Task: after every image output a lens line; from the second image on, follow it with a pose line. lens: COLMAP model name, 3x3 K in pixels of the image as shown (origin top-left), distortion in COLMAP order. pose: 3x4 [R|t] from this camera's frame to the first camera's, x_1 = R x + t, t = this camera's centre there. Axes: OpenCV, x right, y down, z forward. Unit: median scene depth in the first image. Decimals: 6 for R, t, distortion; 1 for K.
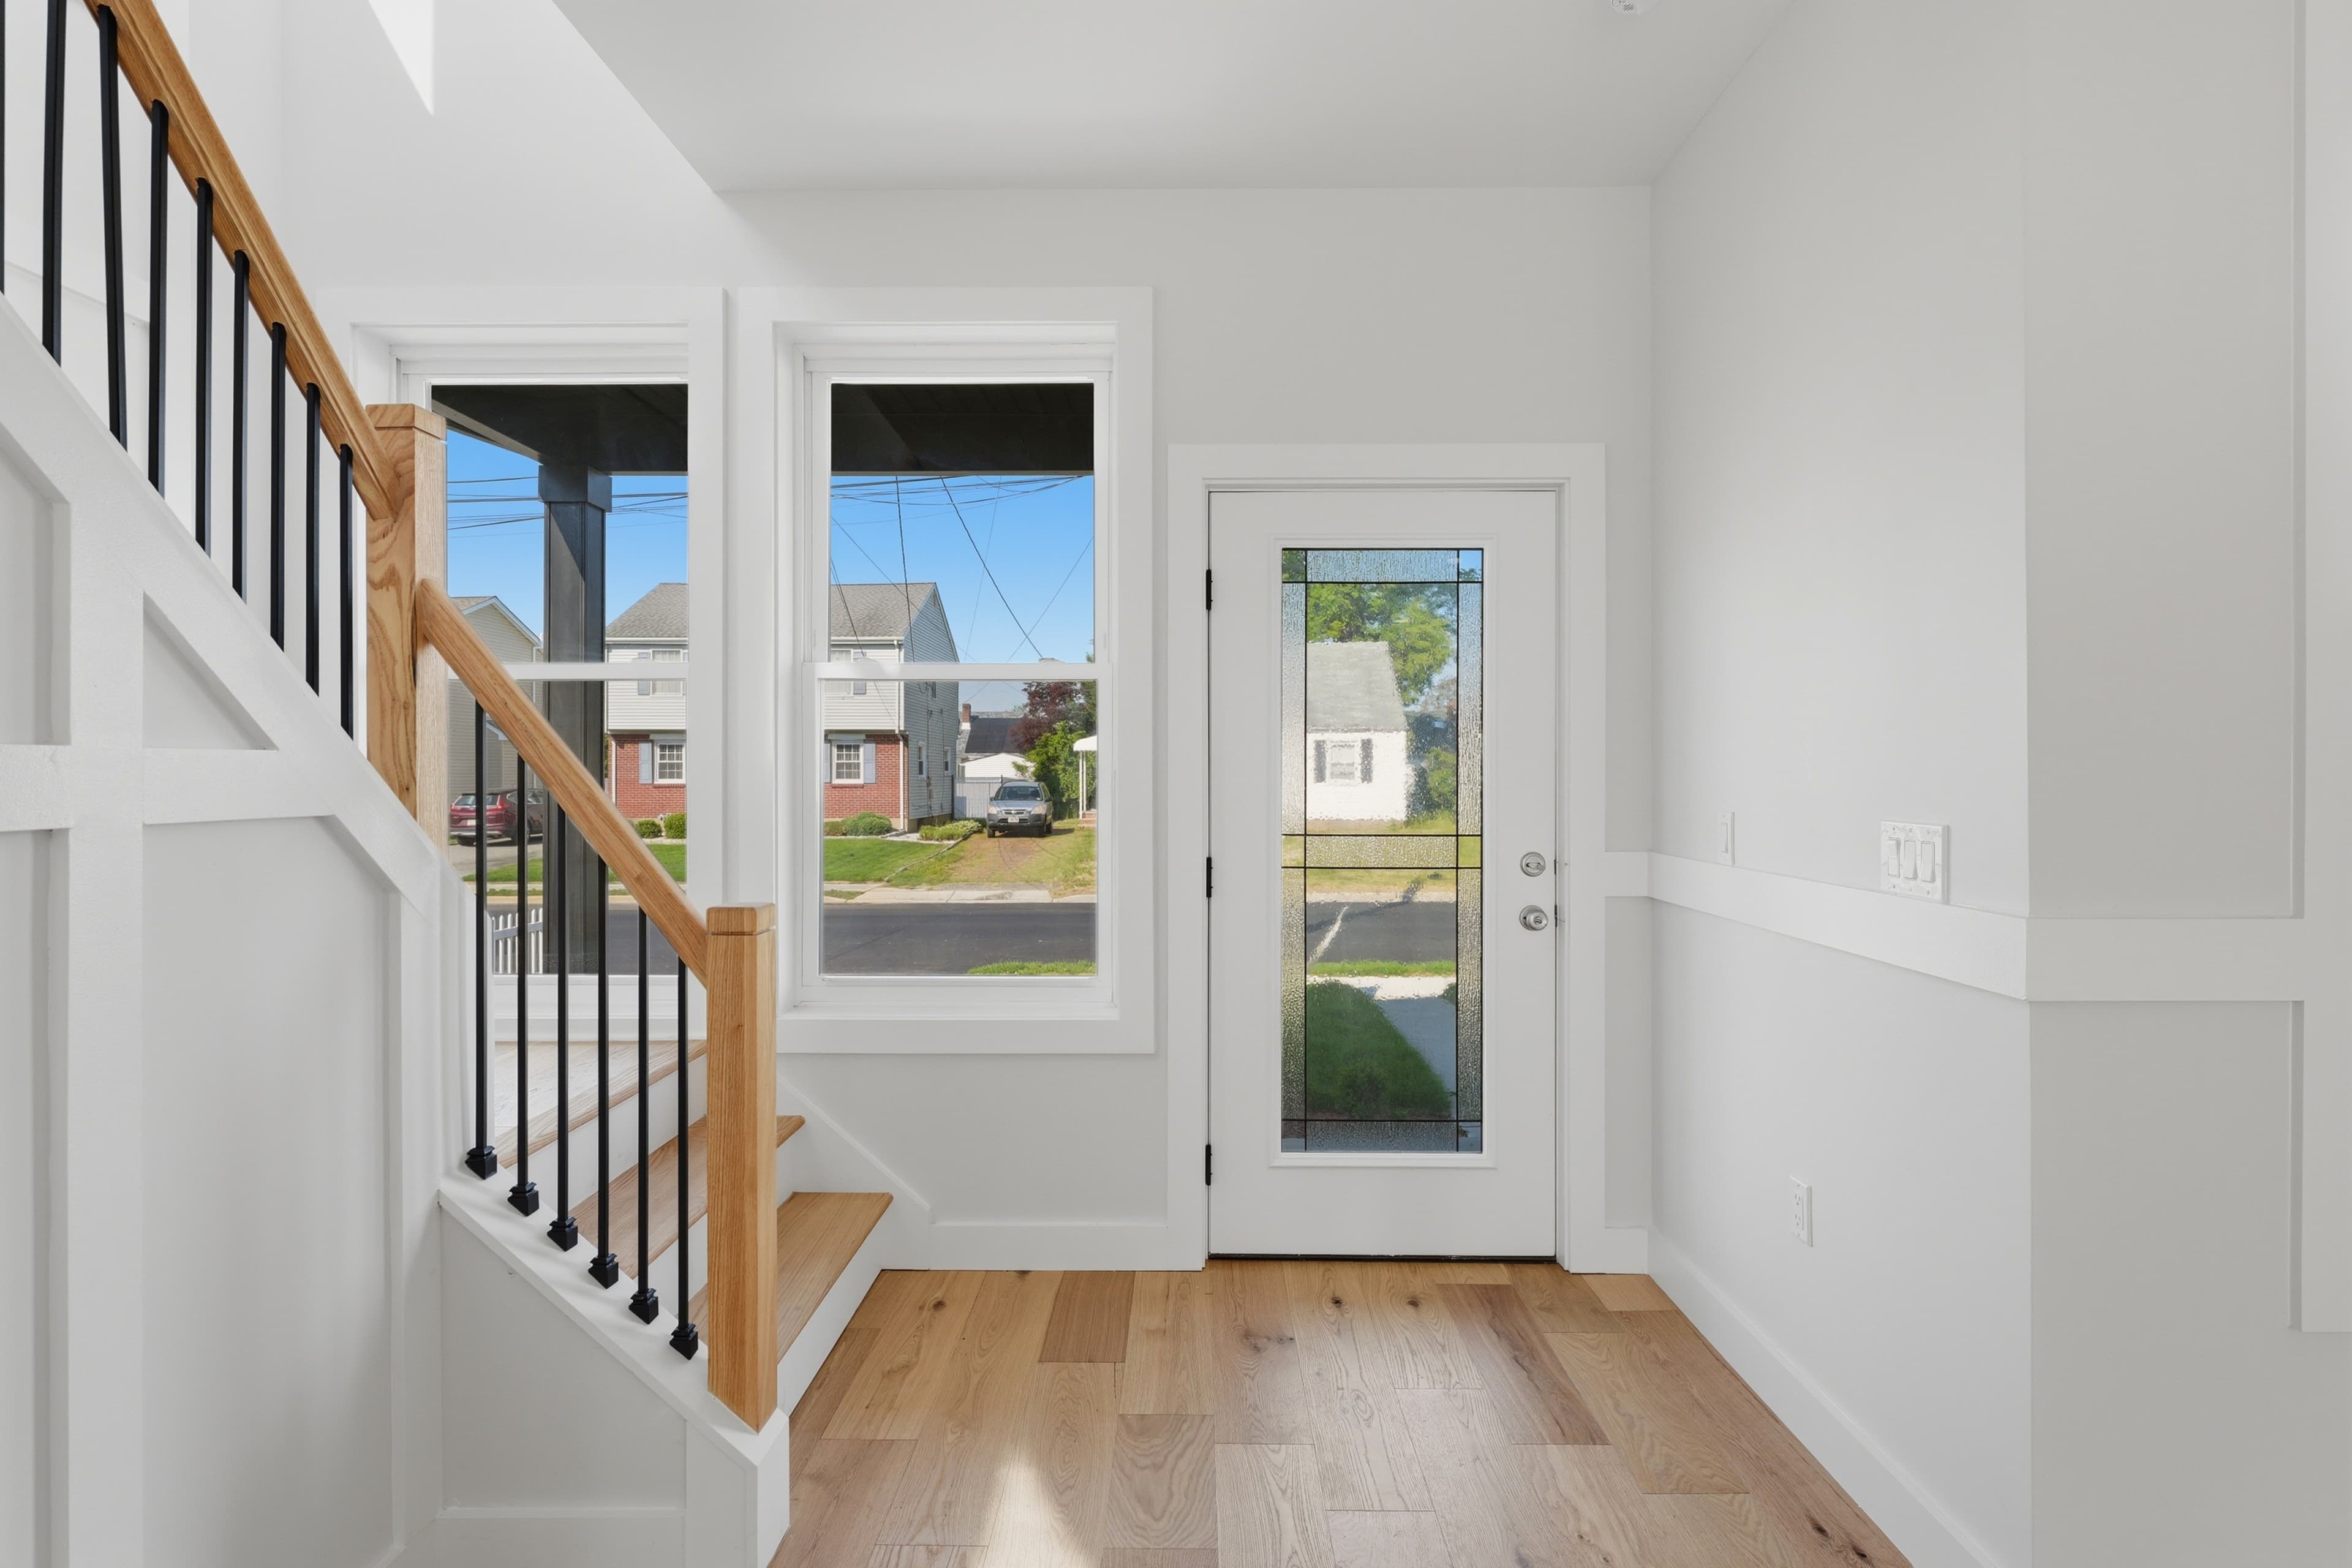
lens RADIAL K [[1169.2, 0, 1181.4], [0, 1169.2, 782.7], [0, 0, 1]] dist [0.001186, 0.000767]
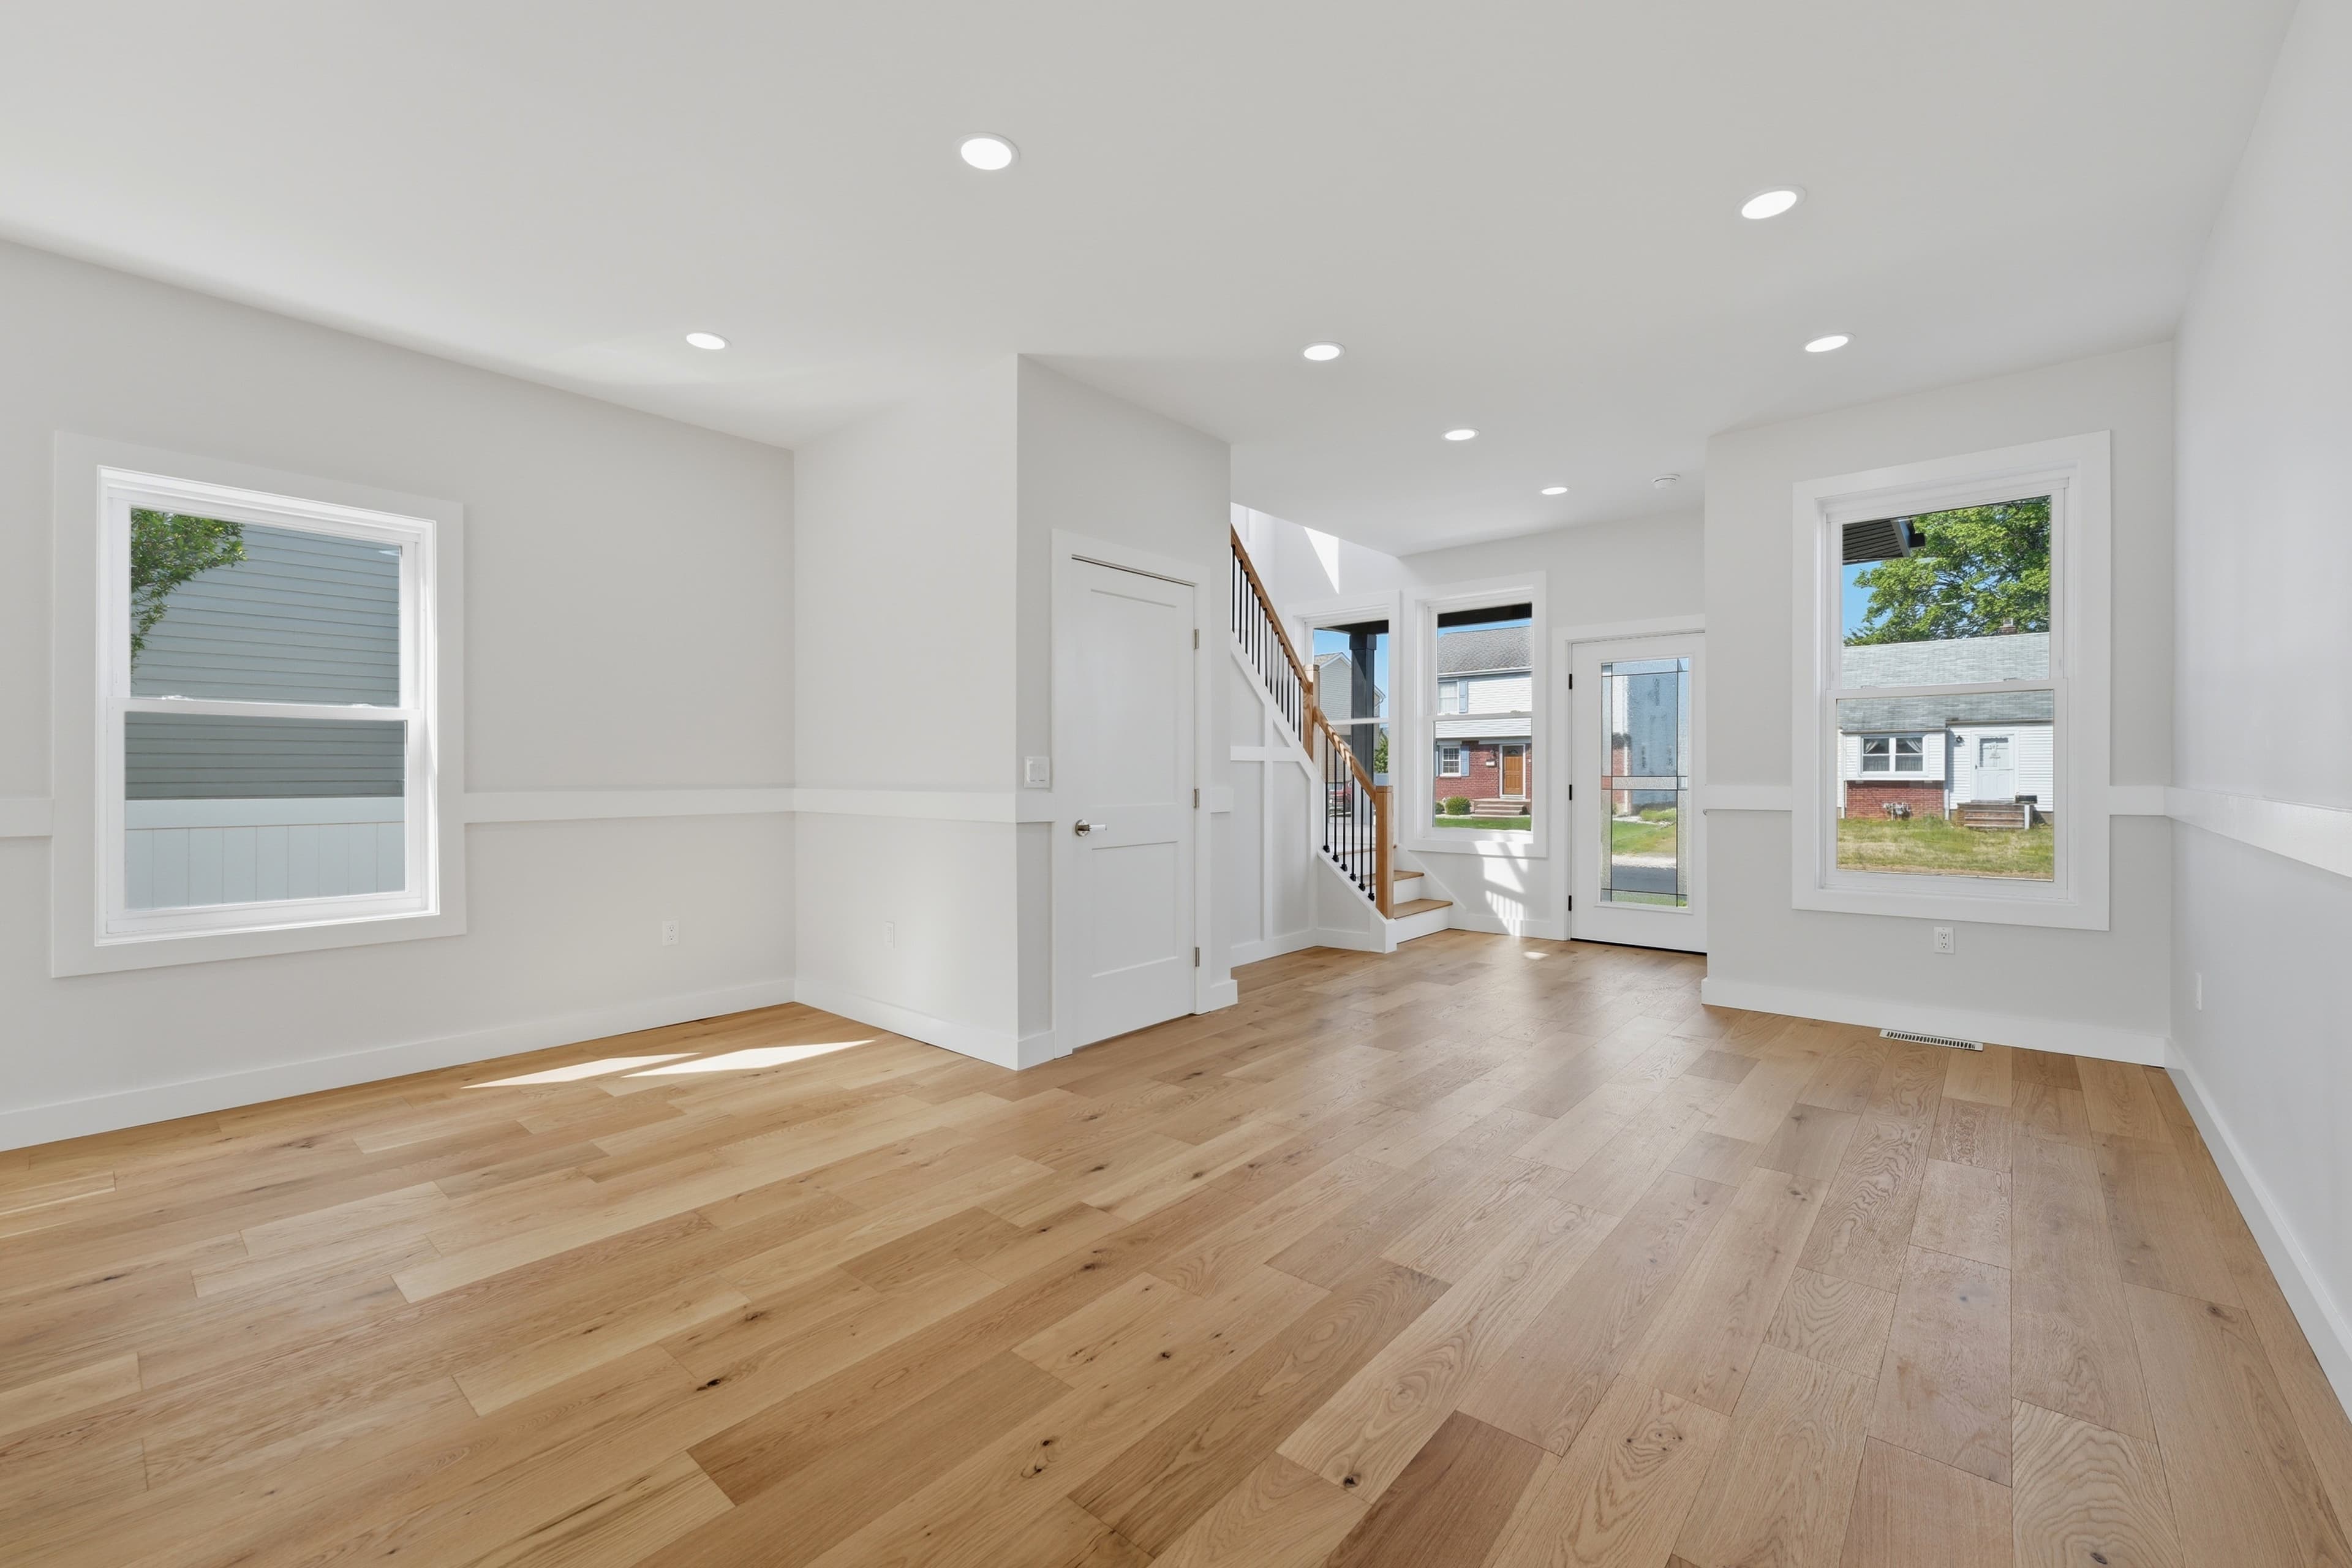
lens RADIAL K [[955.7, 0, 1166.3], [0, 955.7, 778.5], [0, 0, 1]] dist [0.000861, 0.000089]
pose [[0.755507, 0.002006, -0.655137, 0.754425], [-0.002443, 0.999997, 0.000246, 0.053330], [0.655136, 0.001415, 0.755510, -1.222890]]
